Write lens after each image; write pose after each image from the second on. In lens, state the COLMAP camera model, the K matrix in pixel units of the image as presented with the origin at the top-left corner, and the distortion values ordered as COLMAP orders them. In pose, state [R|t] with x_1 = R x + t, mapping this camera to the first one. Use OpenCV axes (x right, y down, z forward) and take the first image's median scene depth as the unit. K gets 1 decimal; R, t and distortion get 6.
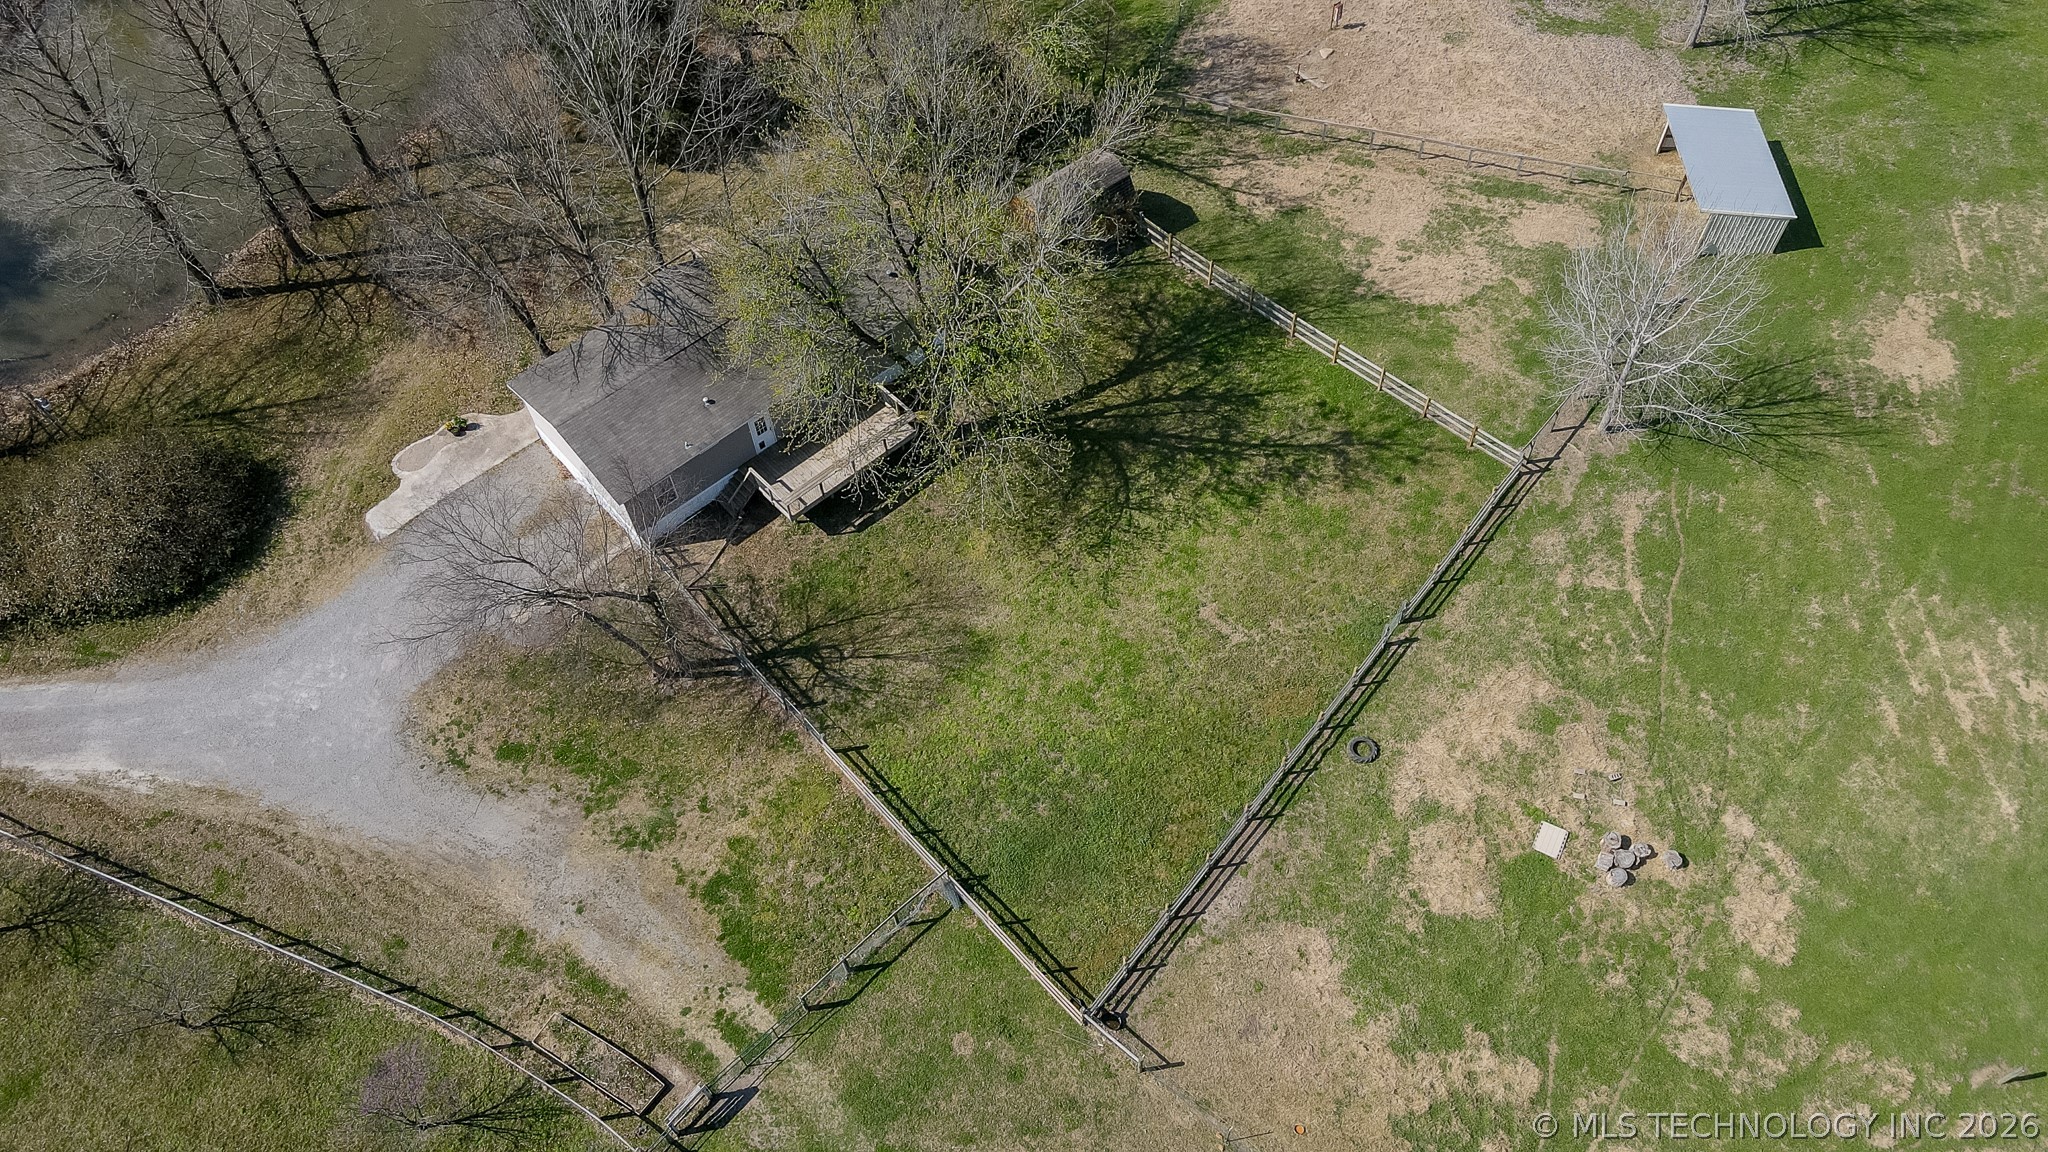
lens RADIAL K [[1513.7, 0, 1028.3], [0, 1513.7, 589.5], [0, 0, 1]] dist [-0.003238, 0.031098]
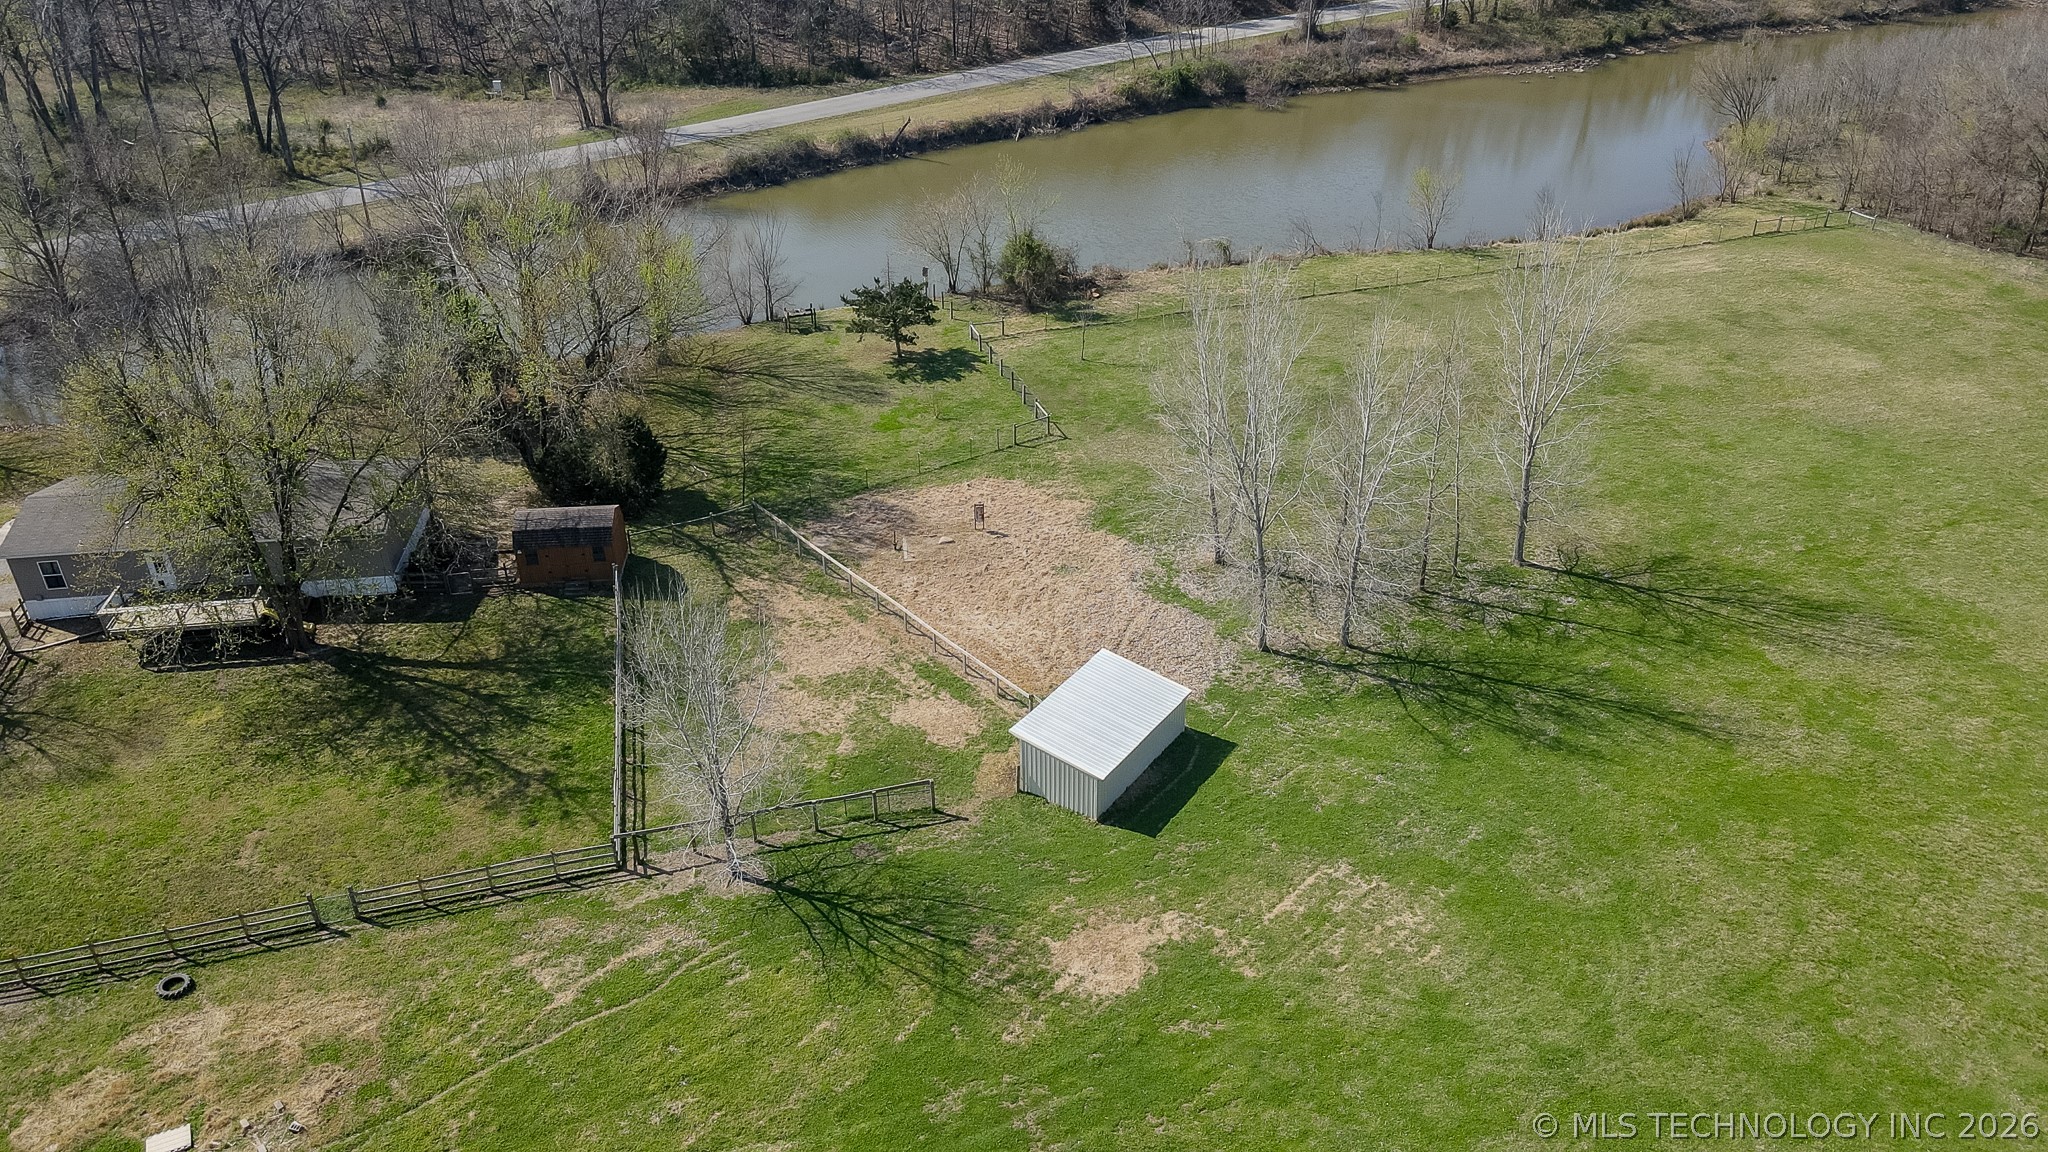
lens RADIAL K [[1513.7, 0, 1044.5], [0, 1513.7, 565.4], [0, 0, 1]] dist [-0.003238, 0.031098]
pose [[0.830154, 0.299036, -0.470555, 0.892809], [-0.478160, 0.815900, -0.325069, -0.049245], [0.286718, 0.494858, 0.820310, 0.228733]]
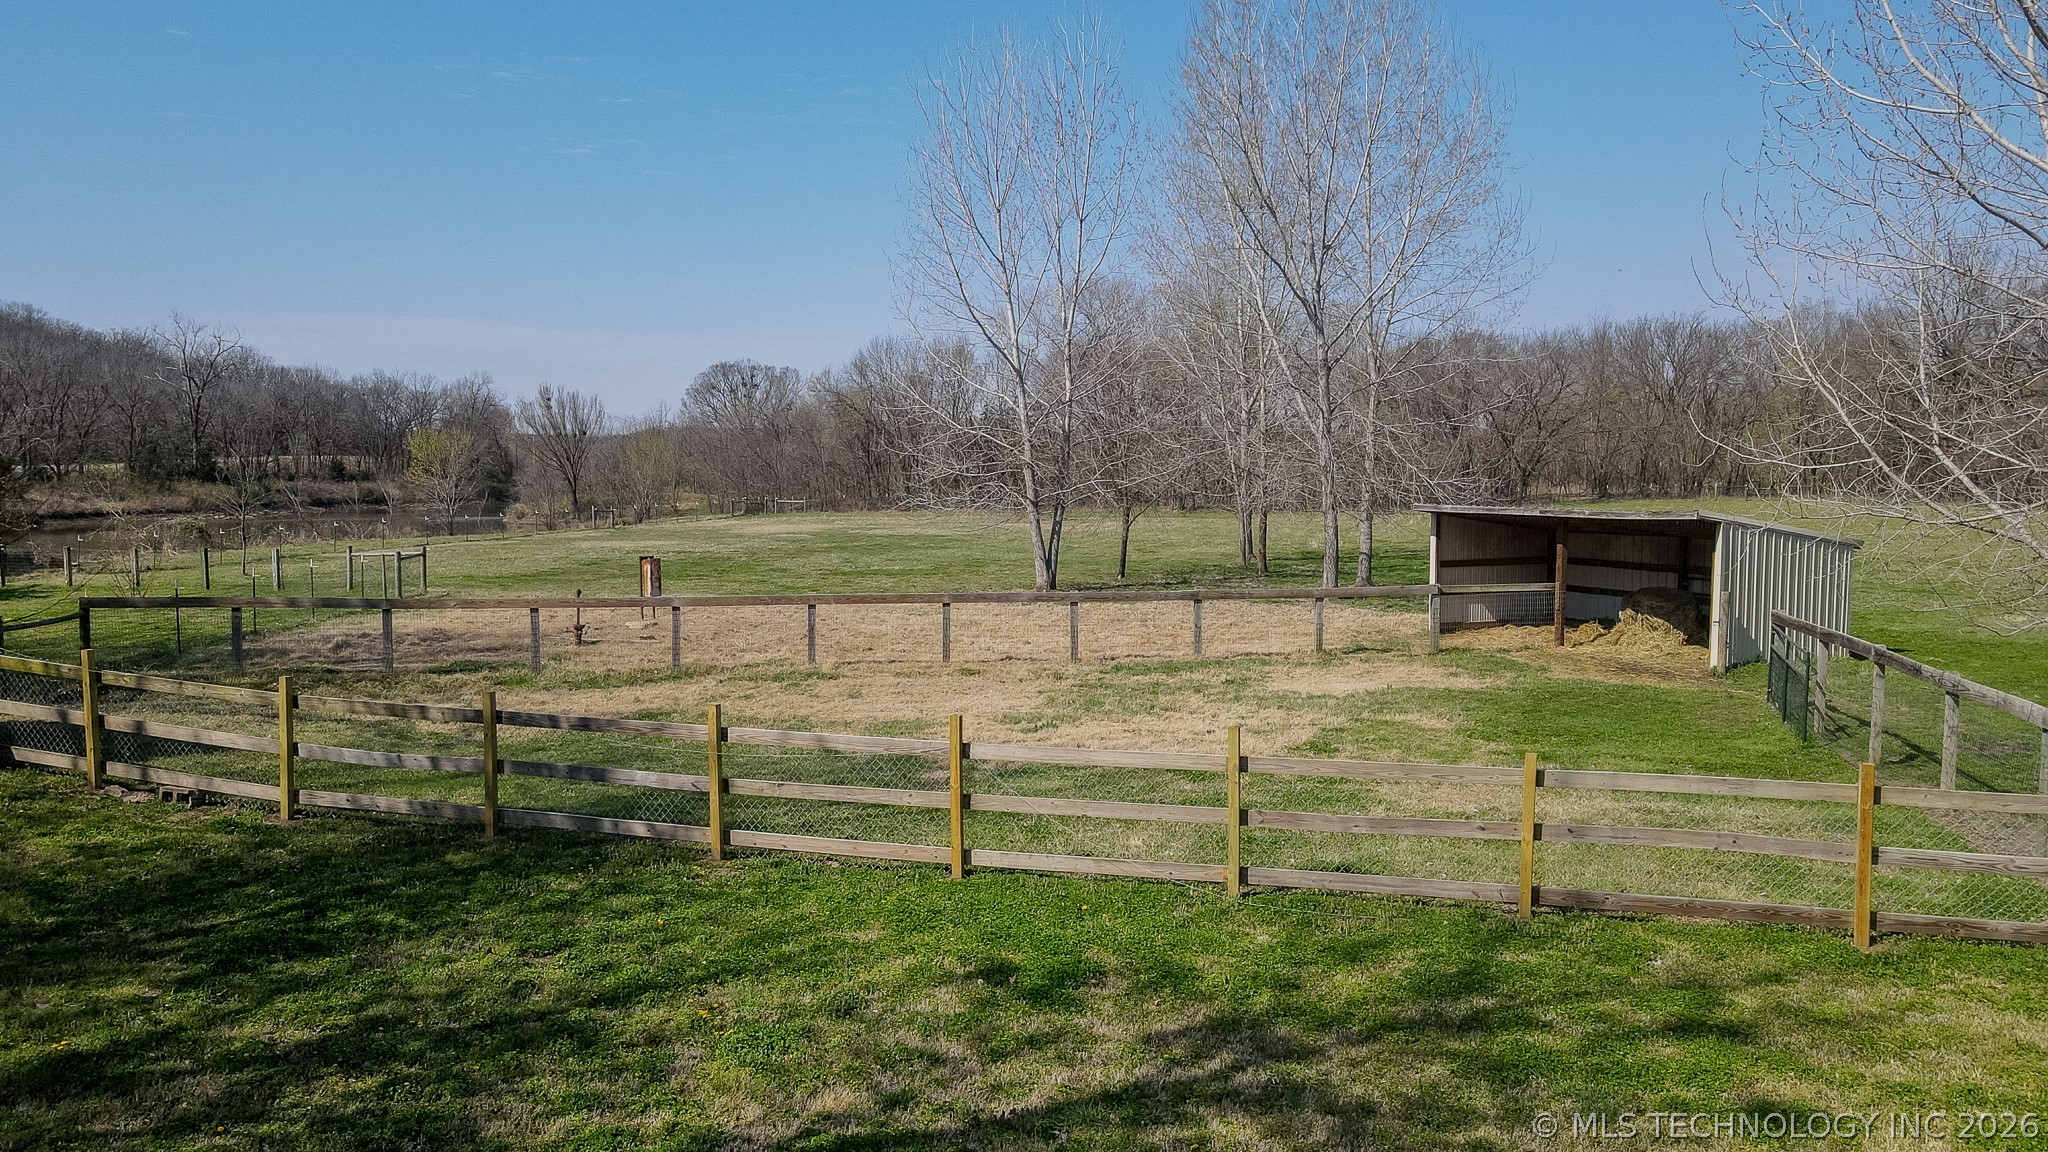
lens RADIAL K [[1513.7, 0, 1031.8], [0, 1513.7, 574.9], [0, 0, 1]] dist [-0.003238, 0.031098]
pose [[0.888728, -0.002443, 0.458427, 0.124860], [0.366798, 0.603635, -0.707873, -0.031074], [-0.274993, 0.797257, 0.537363, 0.891144]]
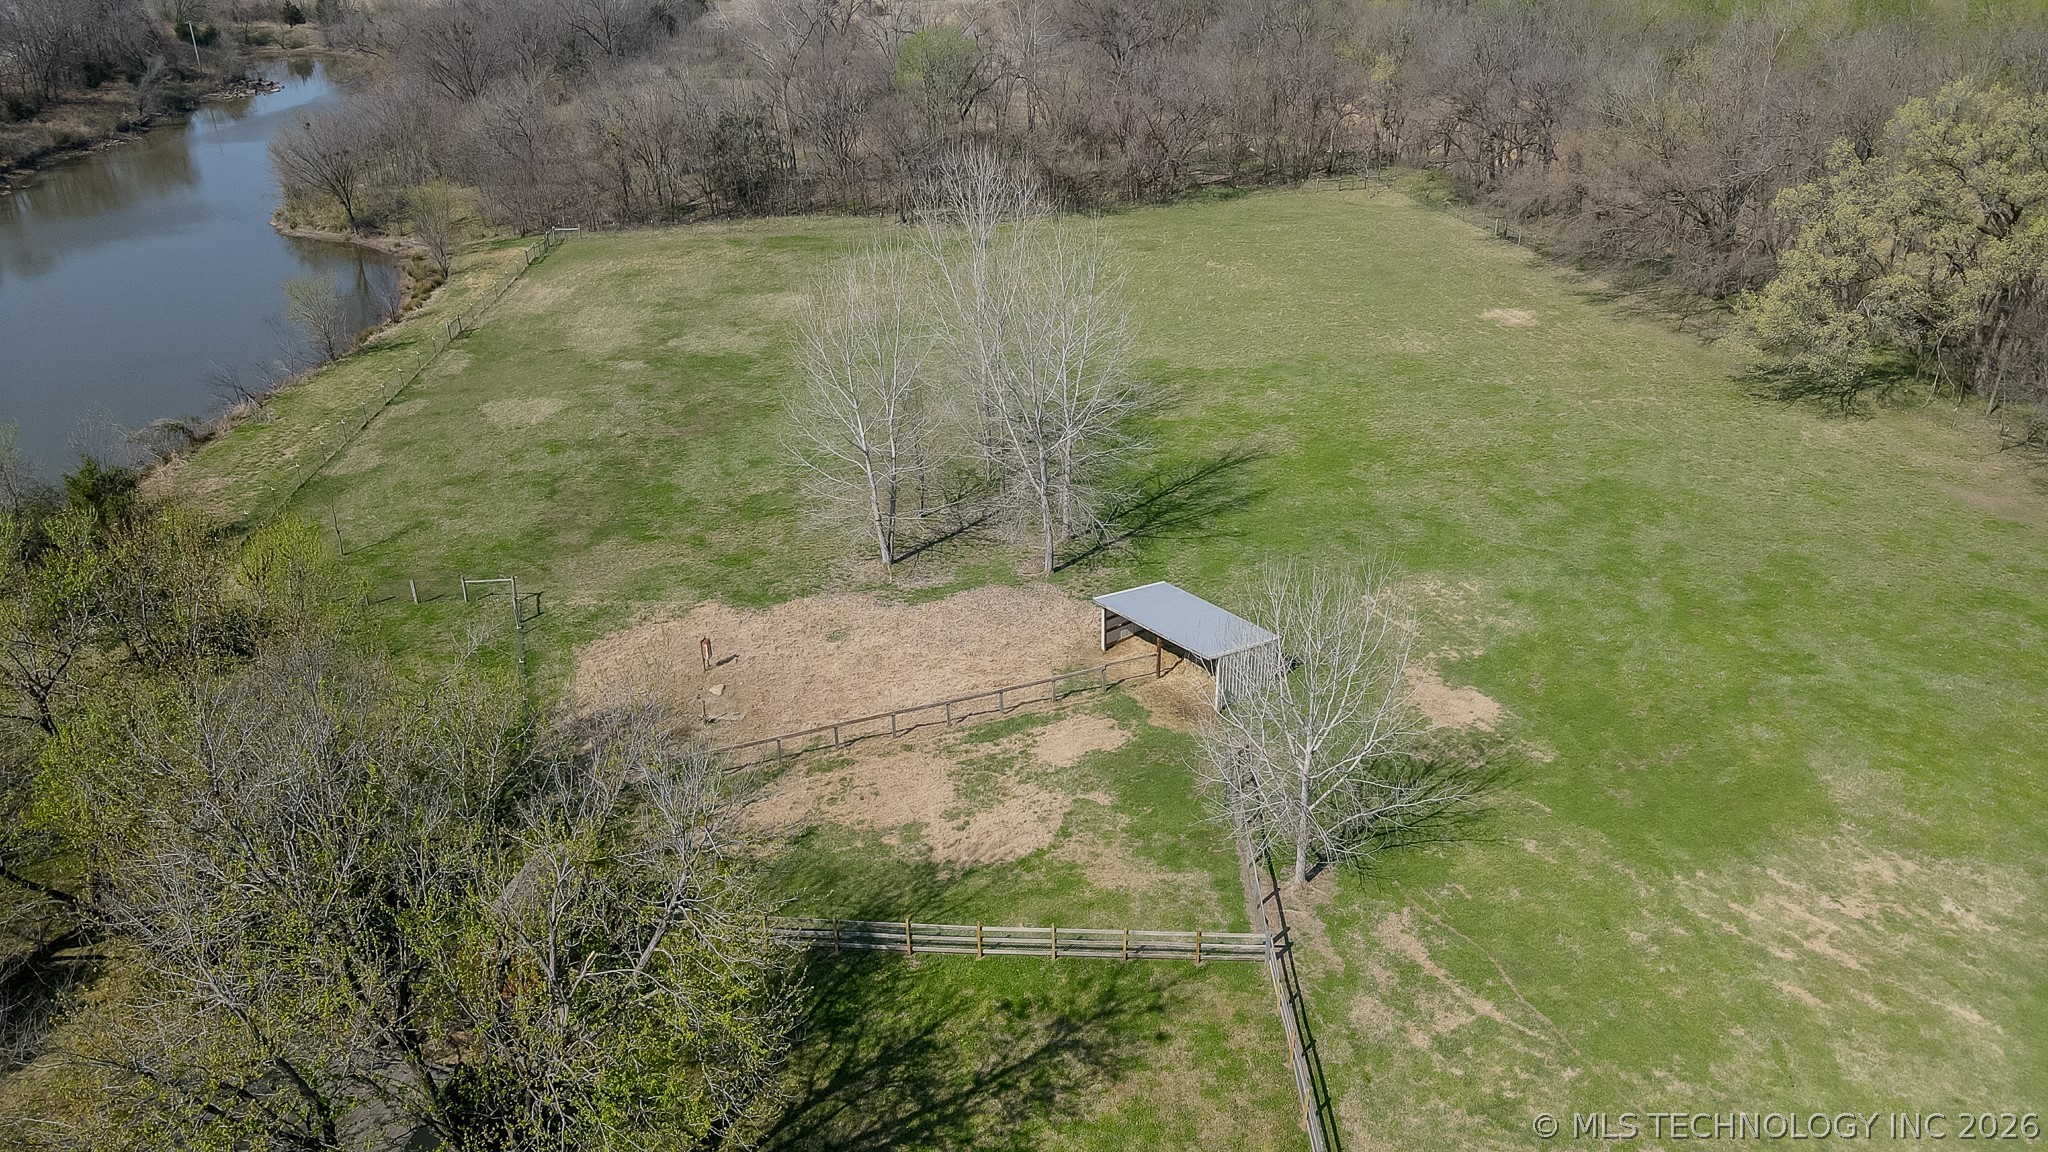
lens RADIAL K [[1513.7, 0, 1032.5], [0, 1513.7, 587.7], [0, 0, 1]] dist [-0.003238, 0.031098]
pose [[0.773475, -0.260045, 0.578026, -0.166617], [0.524215, 0.775081, -0.352772, -0.015162], [-0.356280, 0.575870, 0.735825, 0.351442]]
